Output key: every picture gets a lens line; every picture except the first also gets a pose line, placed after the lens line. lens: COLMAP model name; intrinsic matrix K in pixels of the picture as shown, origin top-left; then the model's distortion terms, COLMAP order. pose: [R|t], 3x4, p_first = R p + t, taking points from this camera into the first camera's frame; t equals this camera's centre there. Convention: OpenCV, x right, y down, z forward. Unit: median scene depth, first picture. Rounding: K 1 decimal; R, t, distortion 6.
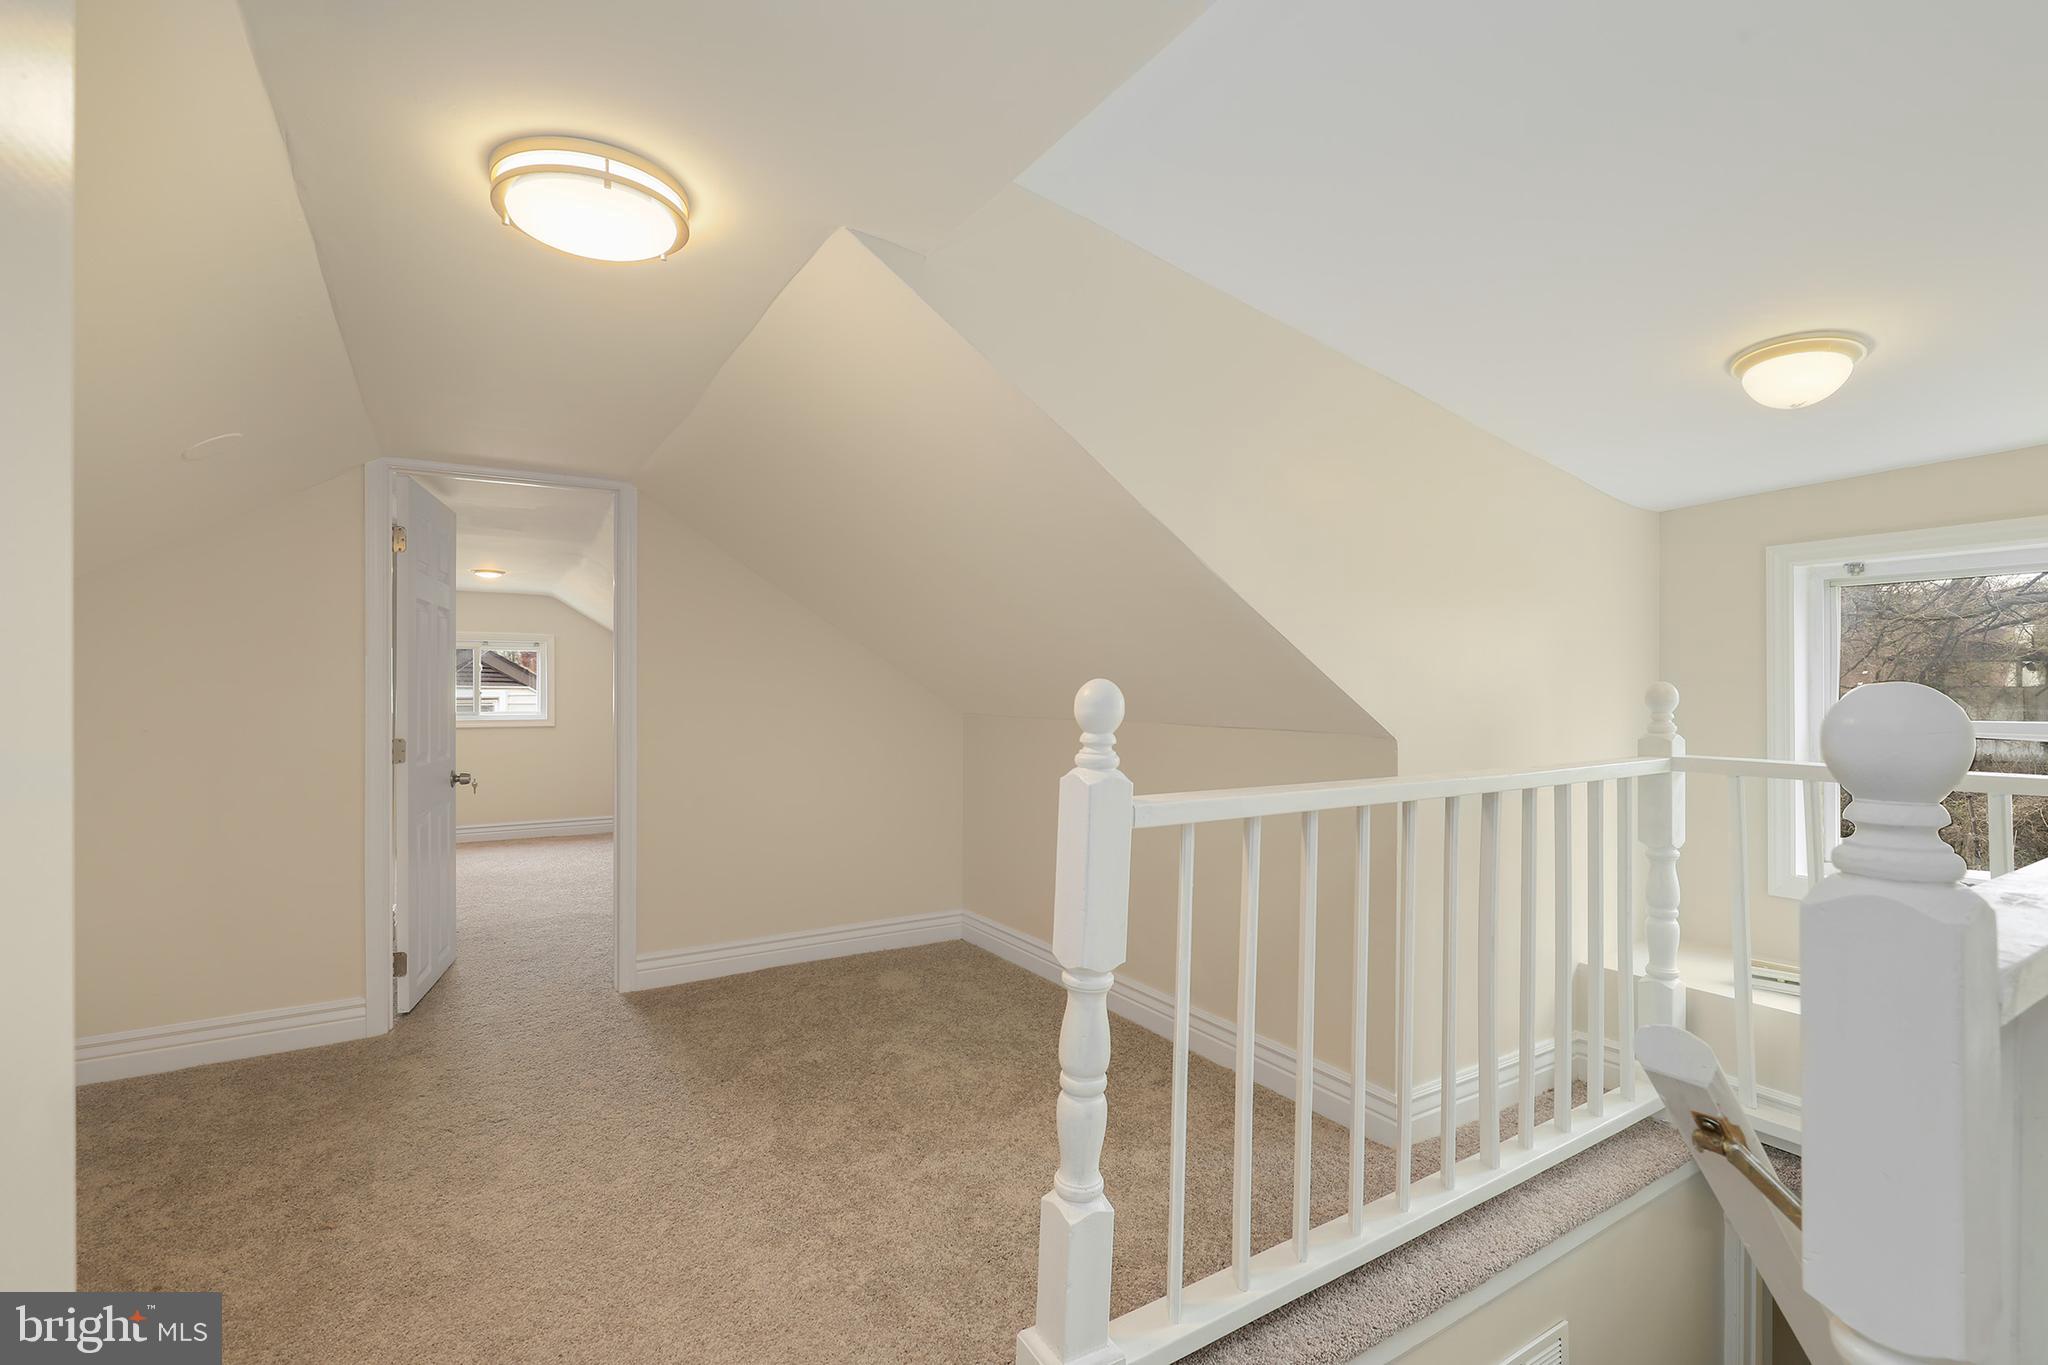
lens RADIAL K [[926.6, 0, 1026.6], [0, 926.6, 692.0], [0, 0, 1]] dist [-0.000994, -0.000271]
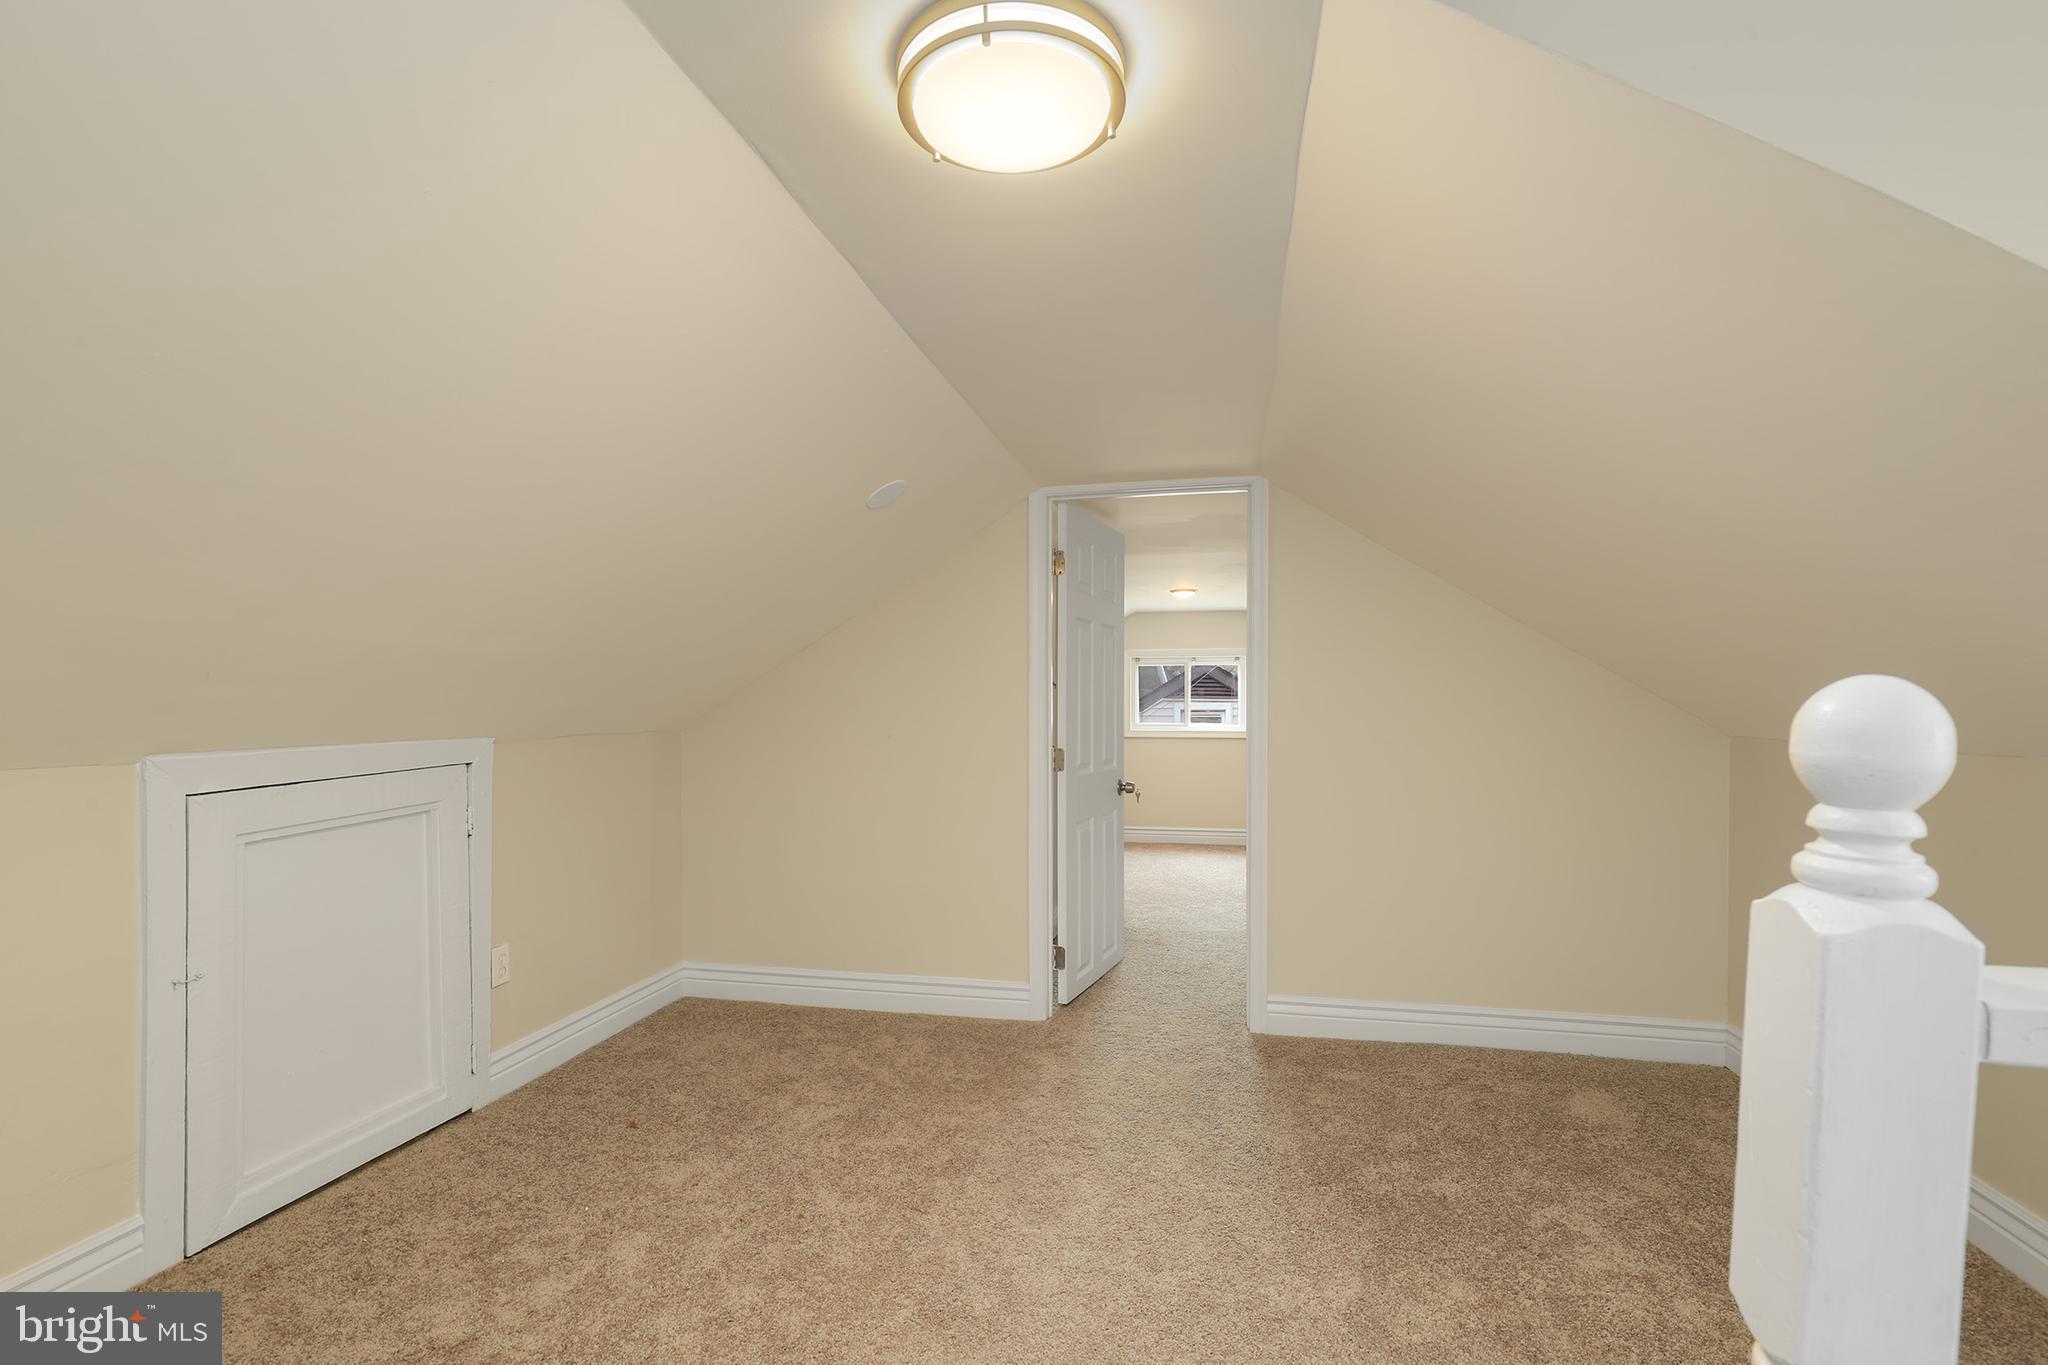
lens RADIAL K [[921.7, 0, 1031.4], [0, 921.7, 708.7], [0, 0, 1]] dist [-0.000786, -0.000139]
pose [[0.718691, 0.002403, -0.695325, 0.047161], [0.000951, 0.999990, 0.004439, -0.000920], [0.695329, -0.003852, 0.718682, 0.221601]]
